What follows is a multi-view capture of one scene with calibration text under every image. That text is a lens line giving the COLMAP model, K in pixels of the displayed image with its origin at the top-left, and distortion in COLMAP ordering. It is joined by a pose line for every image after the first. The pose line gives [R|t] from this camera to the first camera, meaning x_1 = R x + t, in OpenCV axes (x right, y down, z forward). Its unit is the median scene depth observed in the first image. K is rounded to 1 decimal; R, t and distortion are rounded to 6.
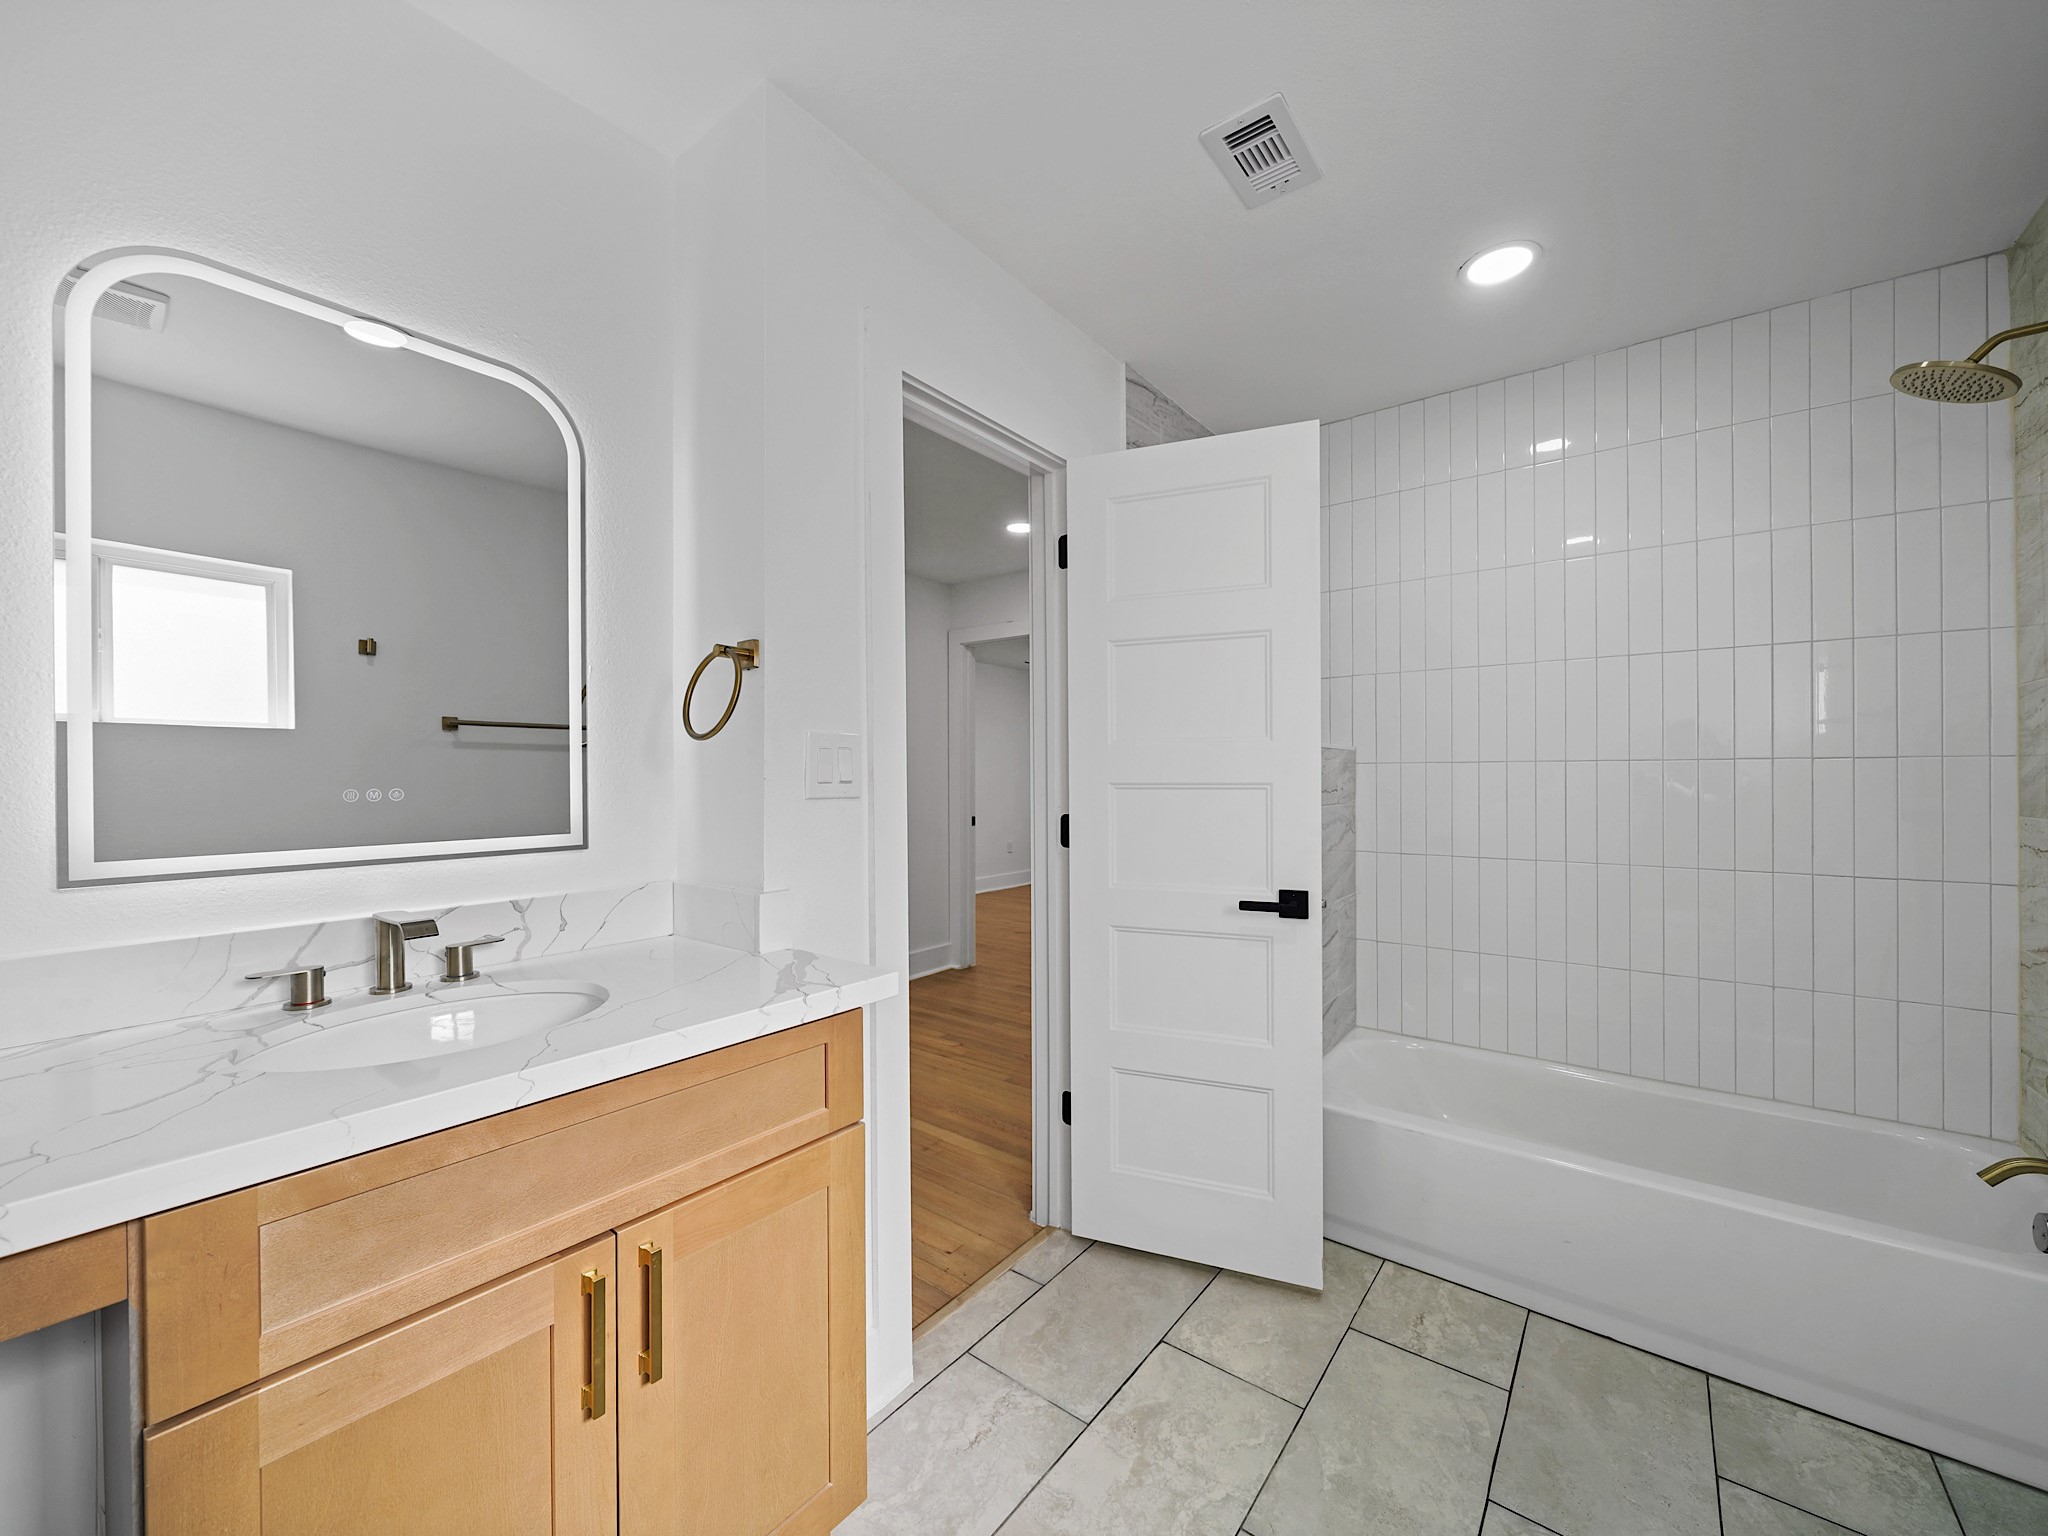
lens RADIAL K [[790.9, 0, 1015.6], [0, 790.9, 790.3], [0, 0, 1]] dist [-0.002862, -0.000259]
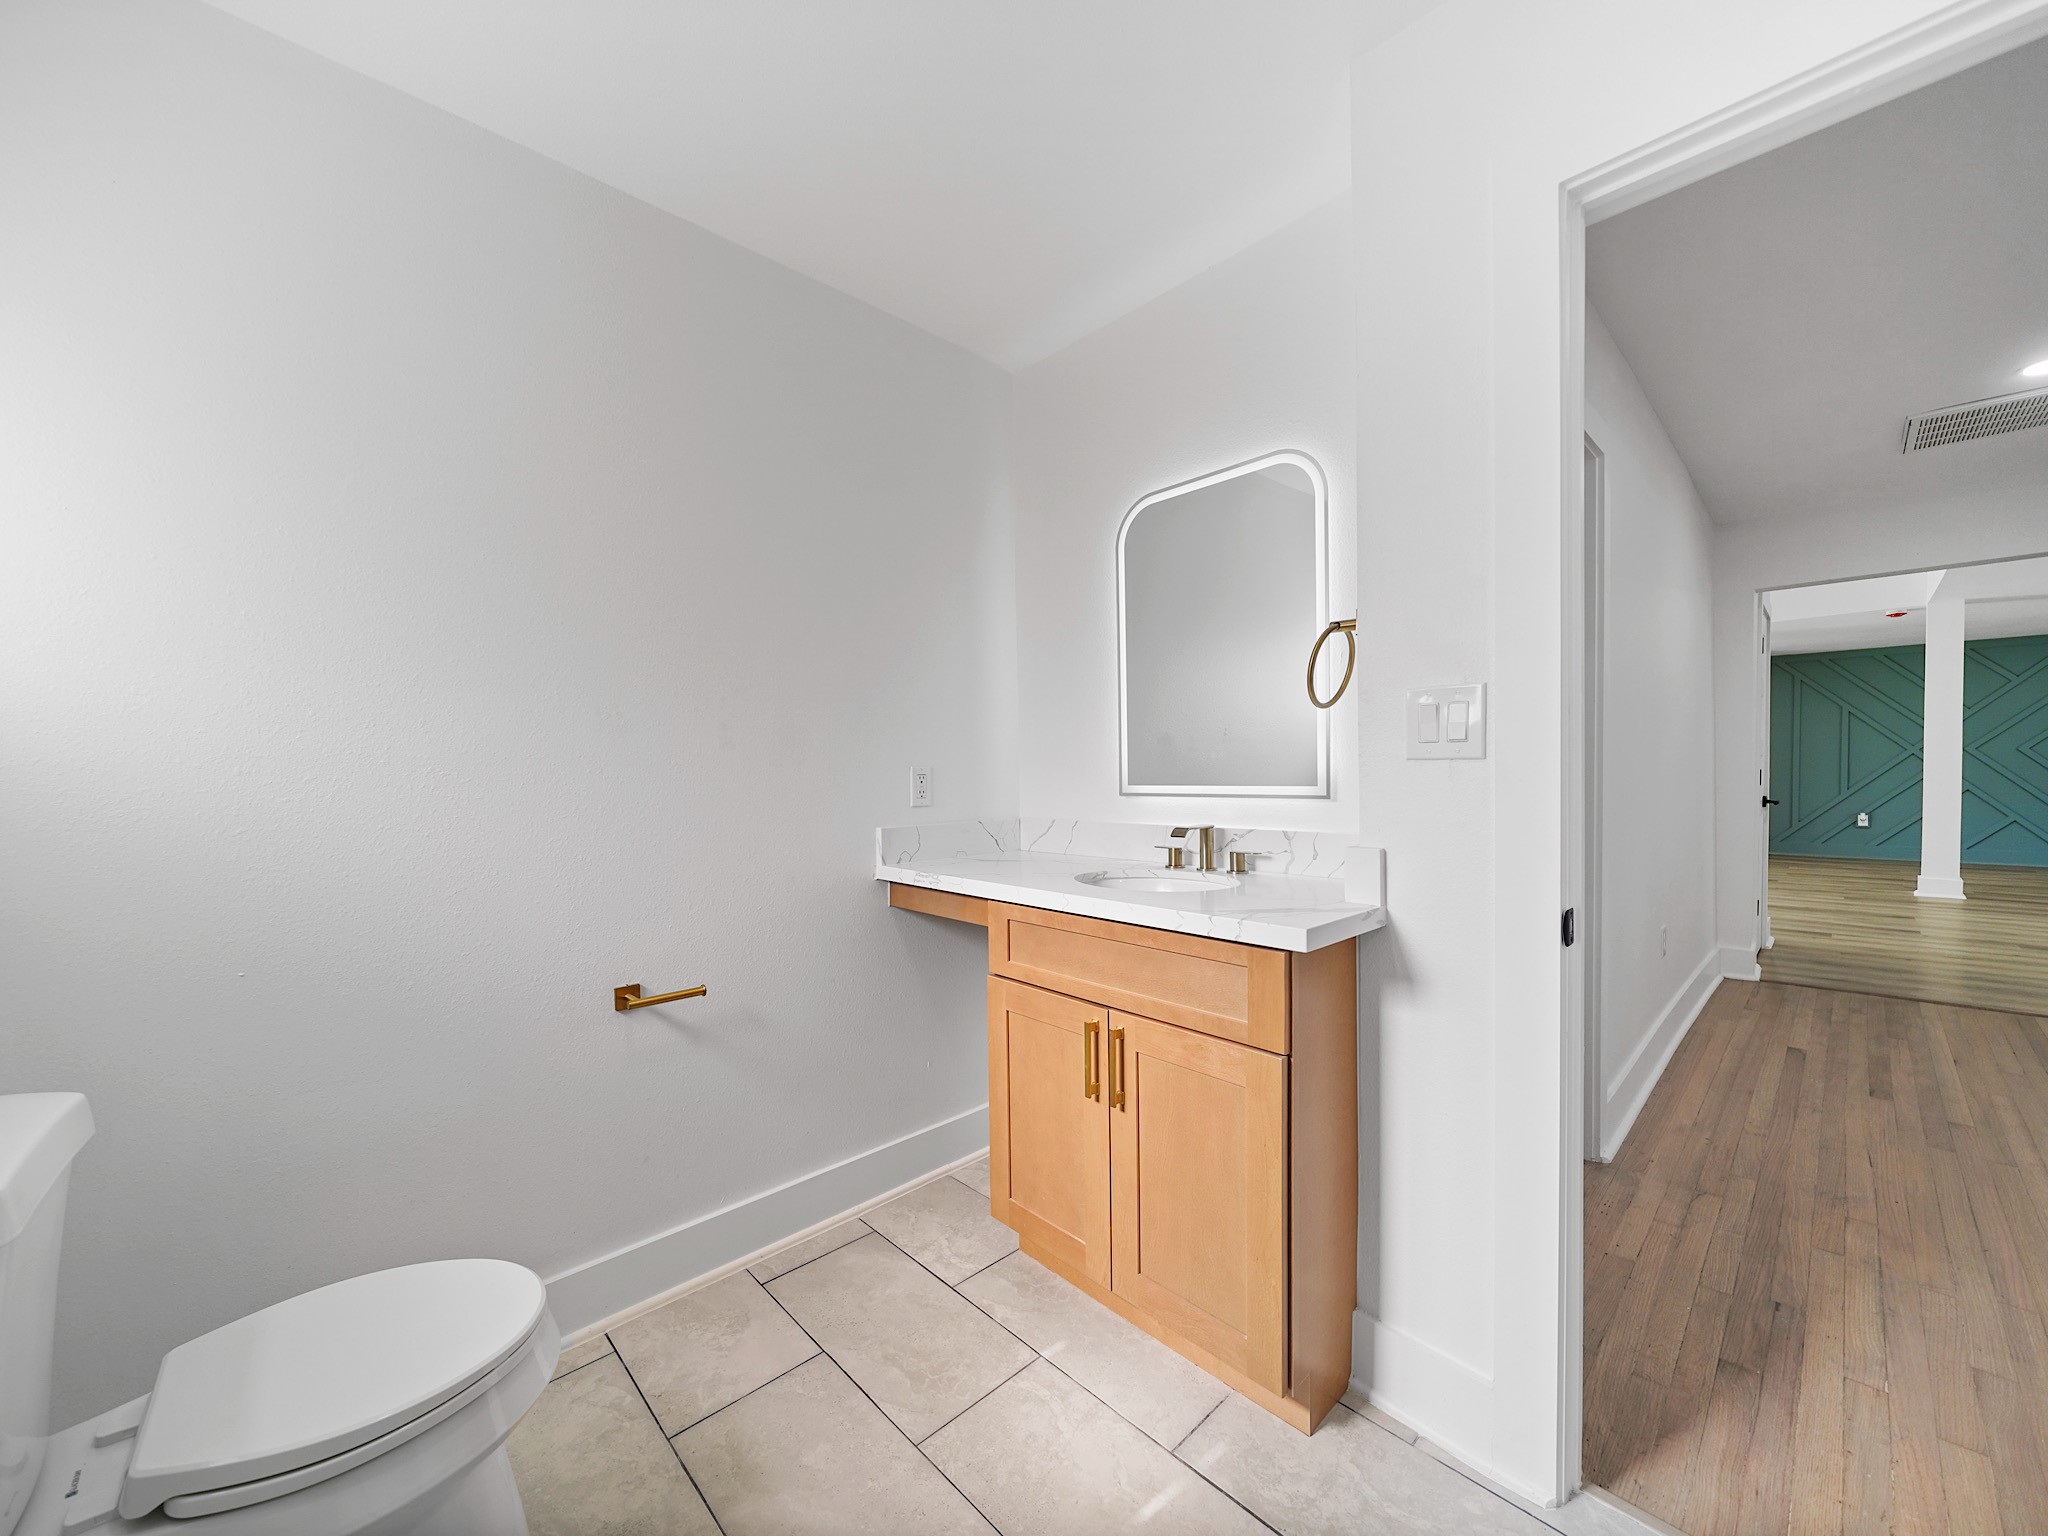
lens RADIAL K [[795.5, 0, 1022.8], [0, 795.5, 796.9], [0, 0, 1]] dist [-0.004032, -0.000138]
pose [[-0.137829, 0.042818, -0.989530, 0.843409], [-0.003721, 0.999036, 0.043747, 0.017067], [0.990449, 0.009712, -0.137536, 0.726508]]
